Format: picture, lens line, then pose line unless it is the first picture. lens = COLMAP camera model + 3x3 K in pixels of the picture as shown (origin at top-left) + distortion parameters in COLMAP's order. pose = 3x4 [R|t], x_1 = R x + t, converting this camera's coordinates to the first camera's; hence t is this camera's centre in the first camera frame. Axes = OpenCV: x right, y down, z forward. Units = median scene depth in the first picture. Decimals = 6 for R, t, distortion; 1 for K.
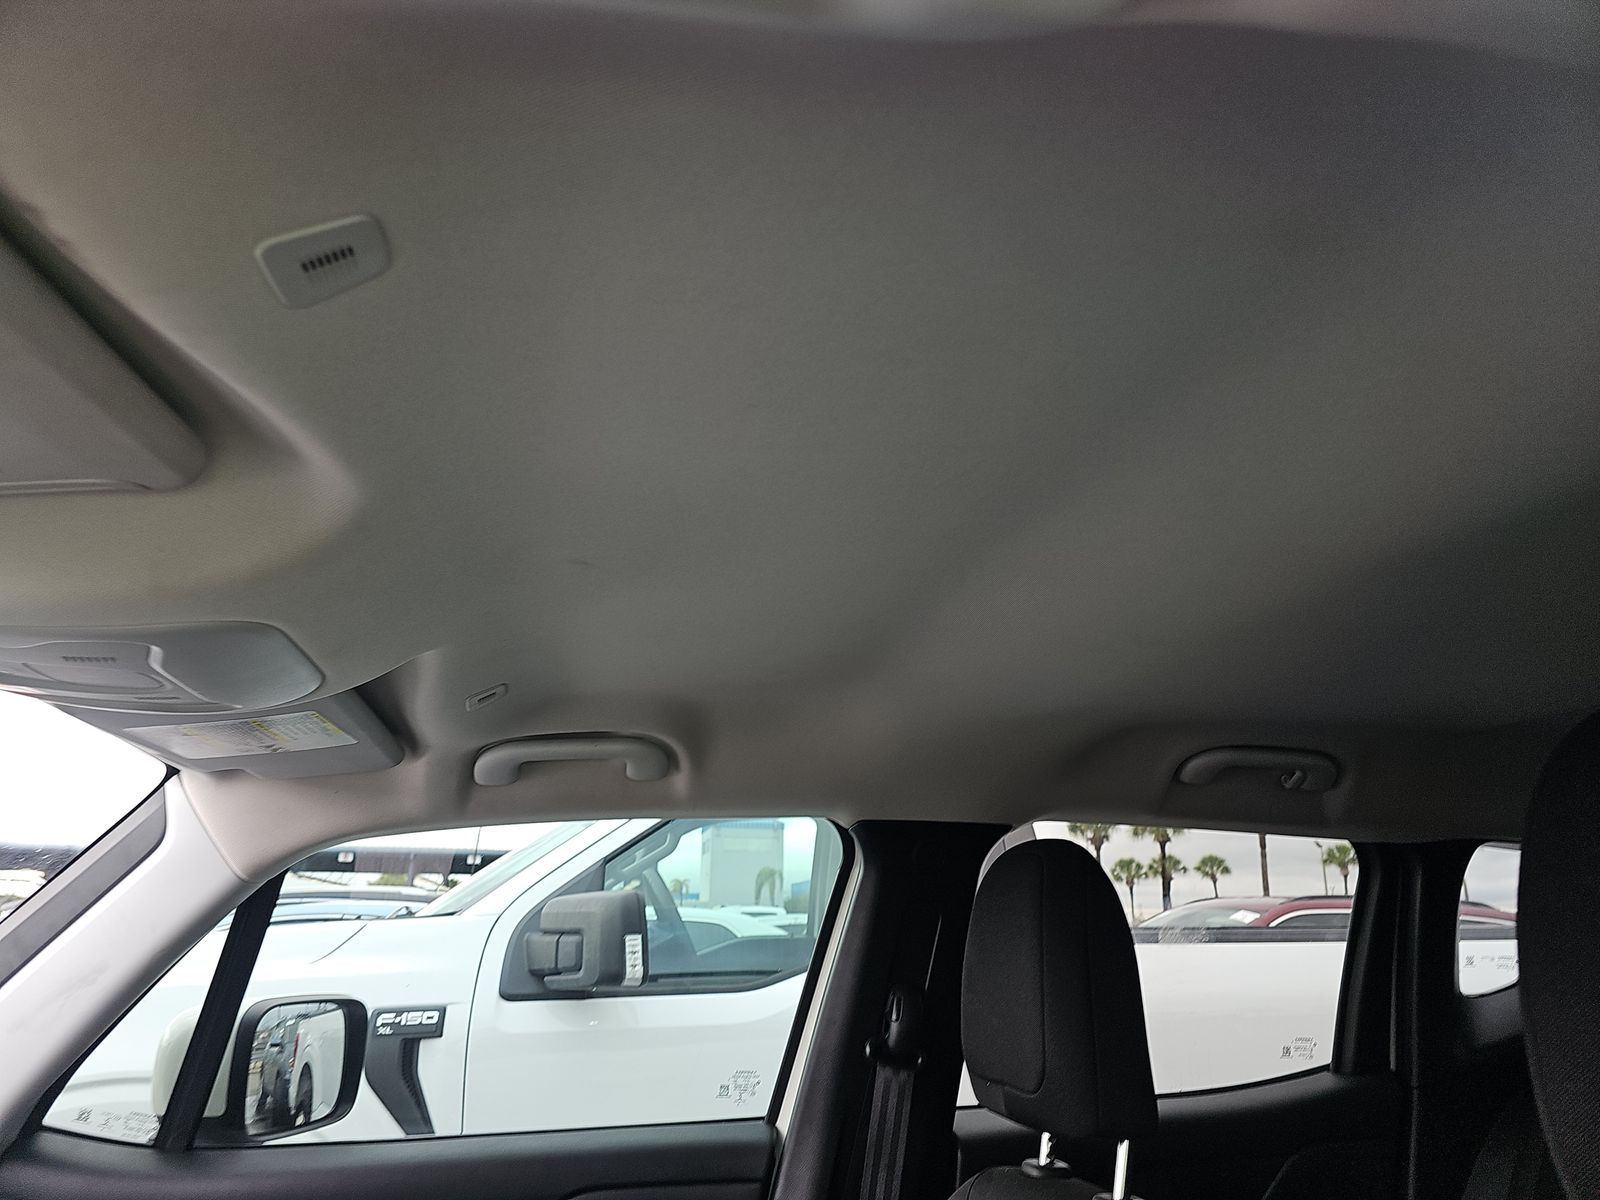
lens RADIAL K [[1014.7, 0, 800.0], [0, 1014.7, 600.0], [0, 0, 1]] dist [0.044451, -0.052943]
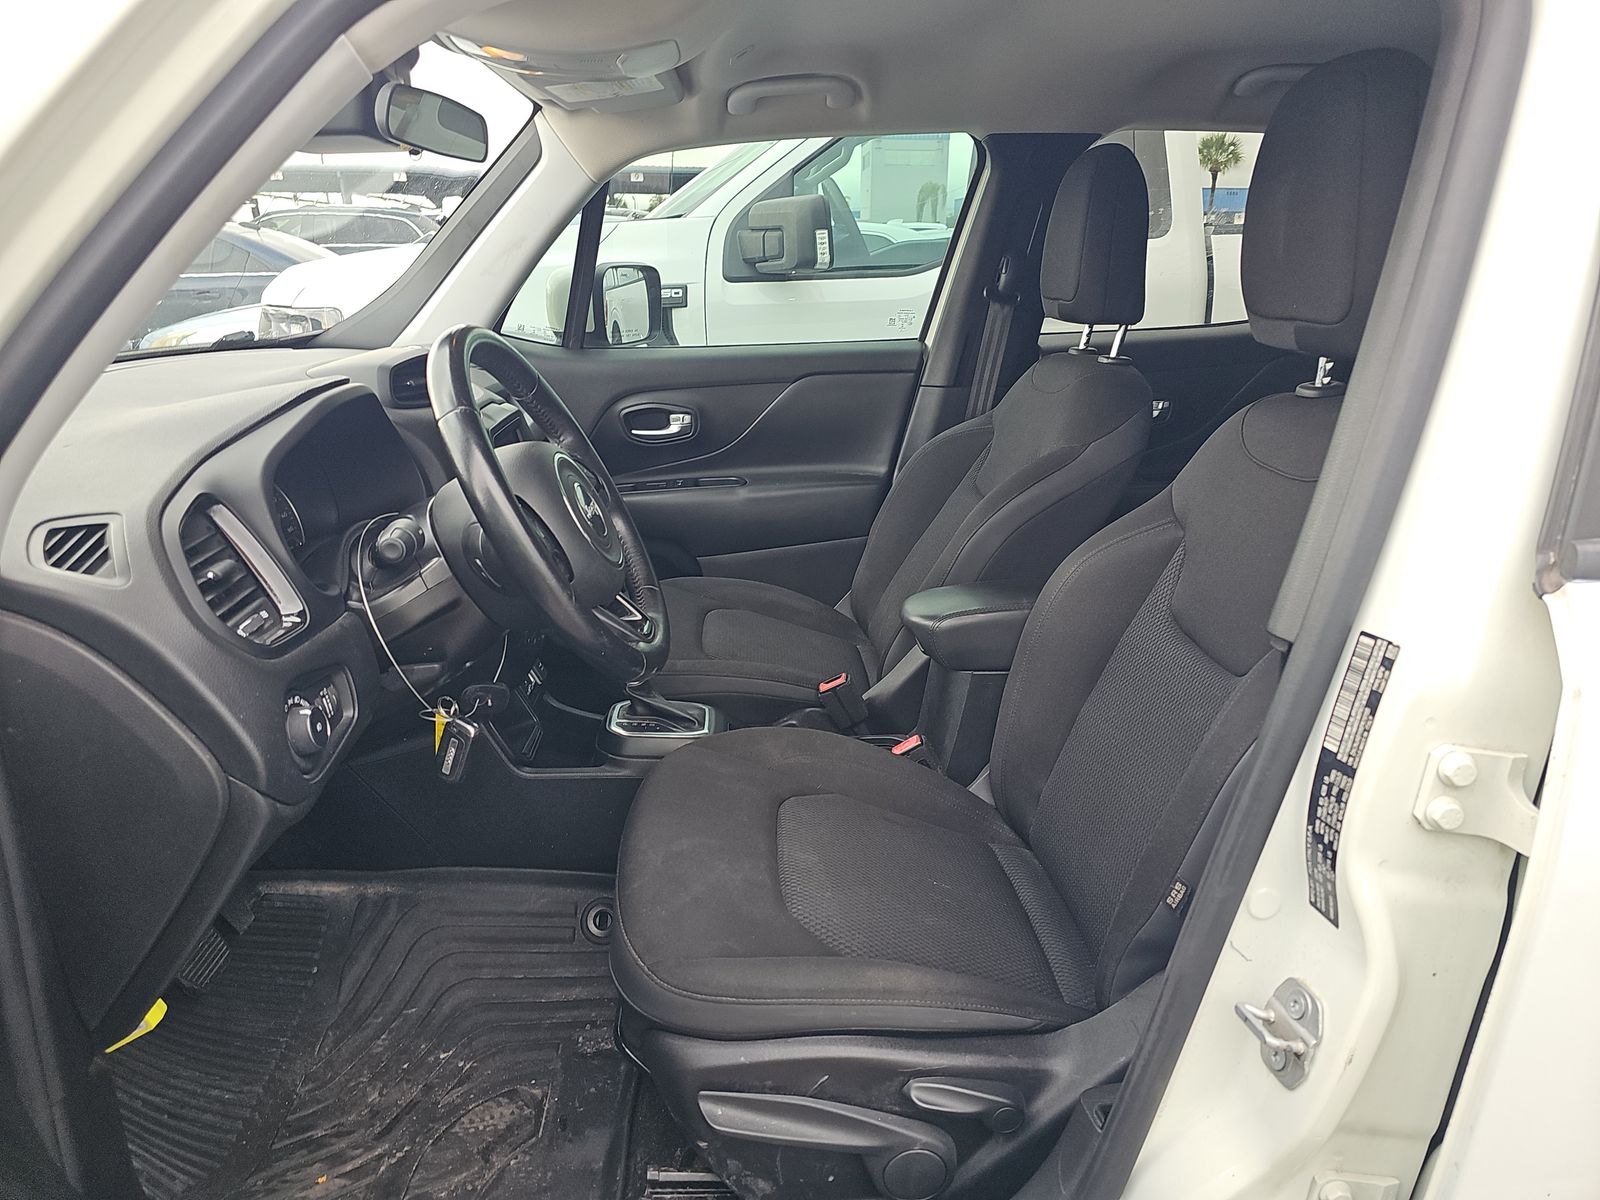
lens RADIAL K [[1014.7, 0, 800.0], [0, 1014.7, 600.0], [0, 0, 1]] dist [0.044451, -0.052943]
pose [[0.988781, 0.044436, -0.142608, 0.018209], [0.050020, 0.801100, 0.596437, -0.076487], [0.140746, -0.596879, 0.789890, -0.332021]]
